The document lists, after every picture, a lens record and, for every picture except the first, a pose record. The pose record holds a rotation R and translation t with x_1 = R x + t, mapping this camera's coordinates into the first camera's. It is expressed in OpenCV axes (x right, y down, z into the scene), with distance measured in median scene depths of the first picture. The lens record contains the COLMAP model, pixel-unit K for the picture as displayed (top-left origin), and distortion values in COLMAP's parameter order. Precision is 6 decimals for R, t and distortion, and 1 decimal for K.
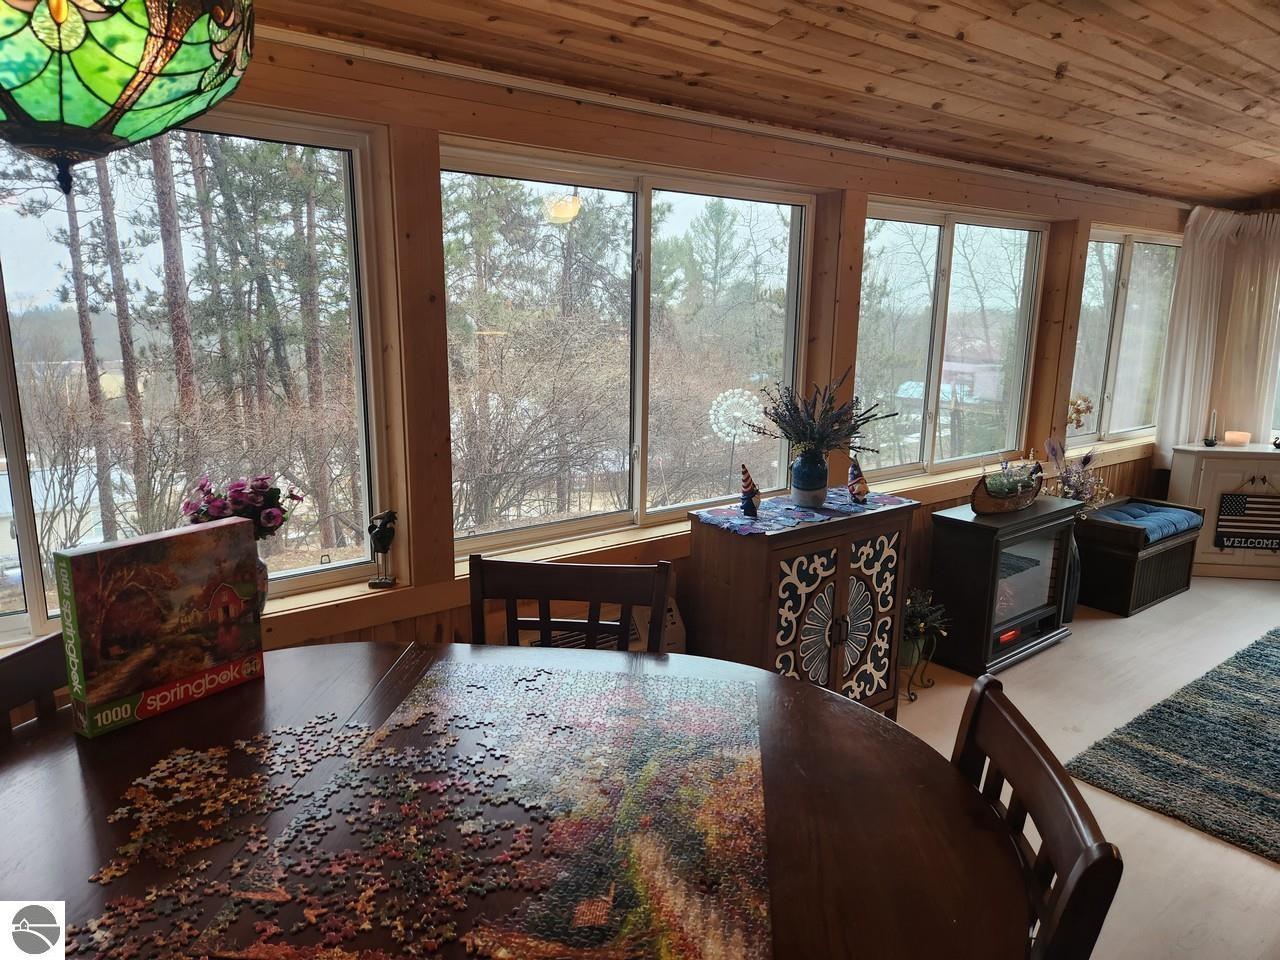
lens RADIAL K [[852.9, 0, 633.2], [0, 852.9, 482.2], [0, 0, 1]] dist [0.085056, -0.074707]
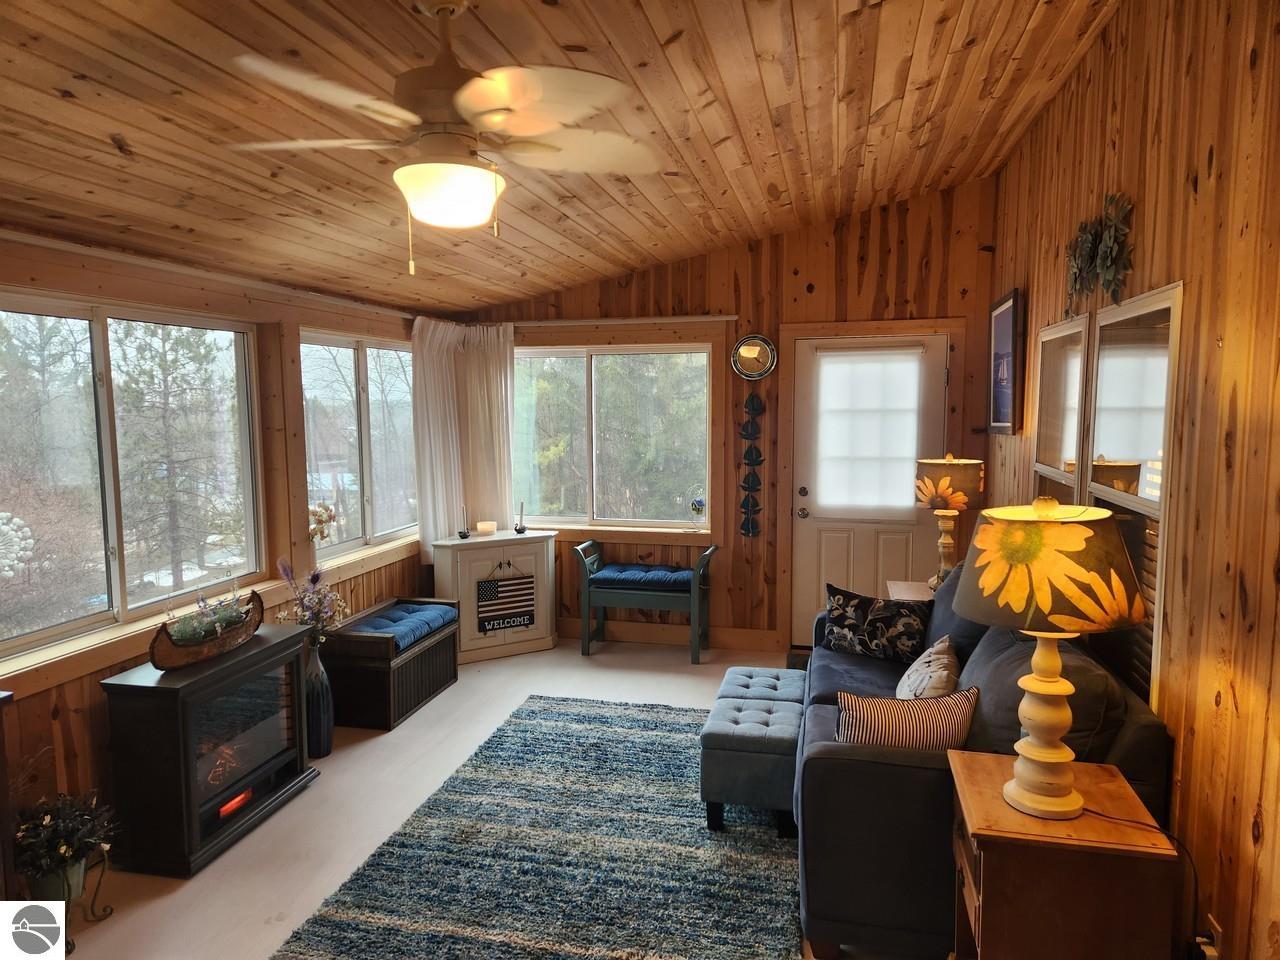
lens RADIAL K [[852.9, 0, 624.6], [0, 852.9, 489.6], [0, 0, 1]] dist [0.085056, -0.074707]
pose [[0.781469, -0.078814, 0.618947, 0.248673], [0.137526, 0.989351, -0.047657, -0.033739], [-0.608600, 0.122363, 0.783986, 0.078776]]
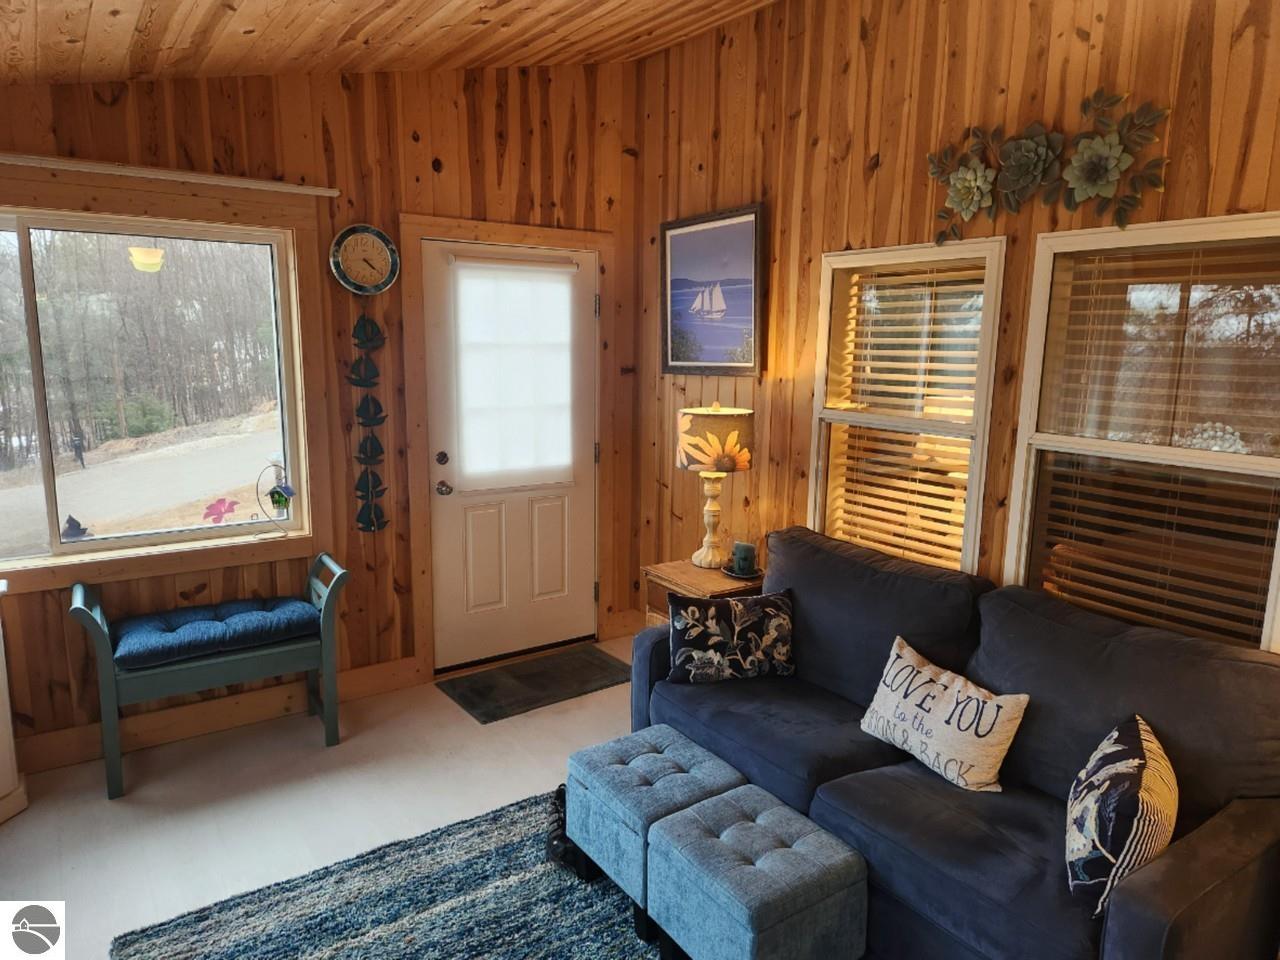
lens RADIAL K [[852.9, 0, 643.7], [0, 852.9, 481.0], [0, 0, 1]] dist [0.085056, -0.074707]
pose [[0.052235, -0.179753, 0.982324, 0.370780], [0.184761, 0.968424, 0.167385, -0.162379], [-0.981394, 0.172752, 0.083797, 0.722990]]
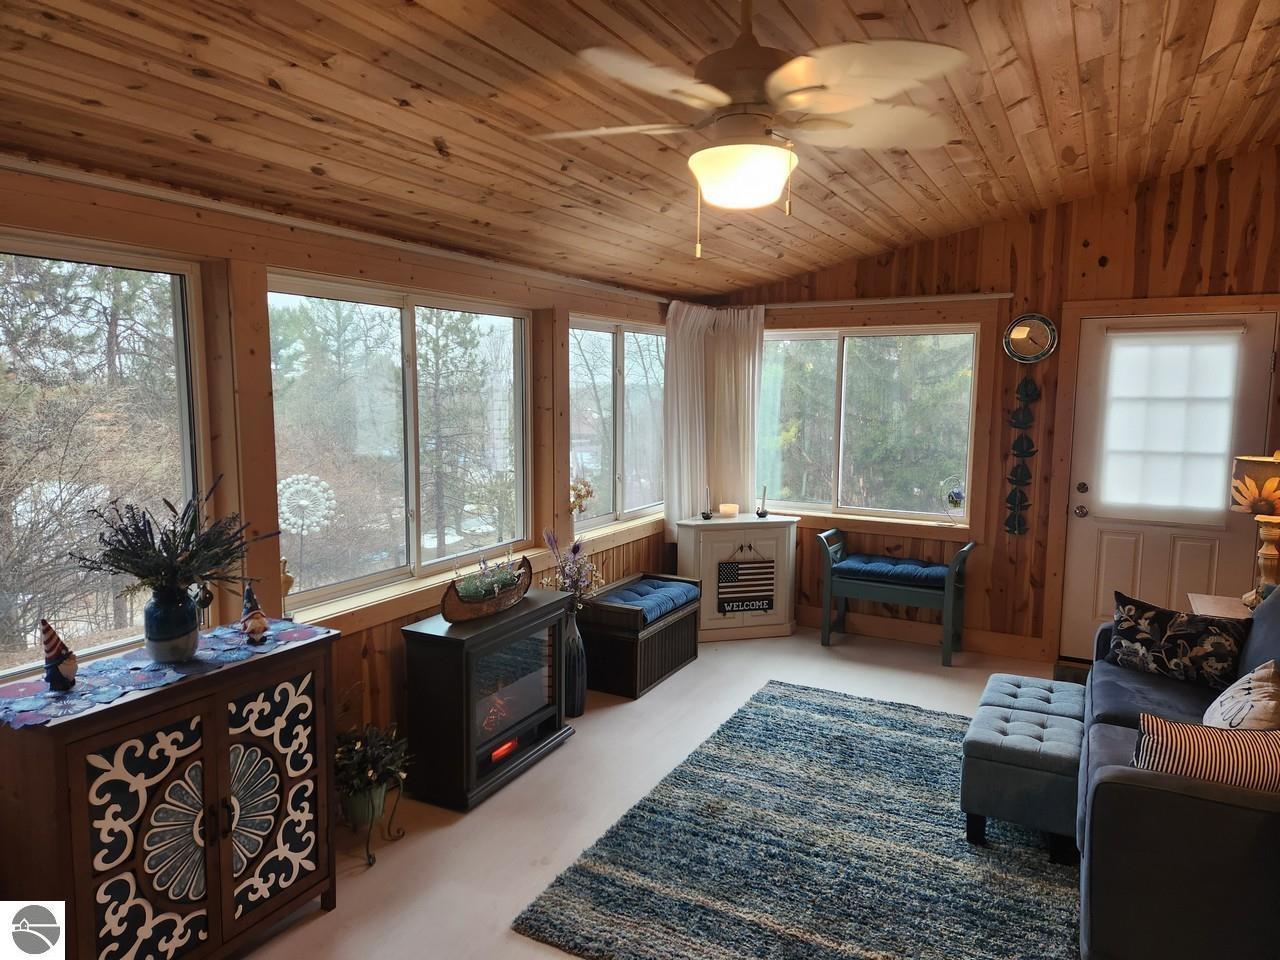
lens RADIAL K [[852.9, 0, 636.2], [0, 852.9, 483.9], [0, 0, 1]] dist [0.085056, -0.074707]
pose [[0.912970, -0.049830, 0.404973, 0.223060], [0.082691, 0.994515, -0.064049, -0.035236], [-0.399560, 0.091962, 0.912083, 0.095505]]
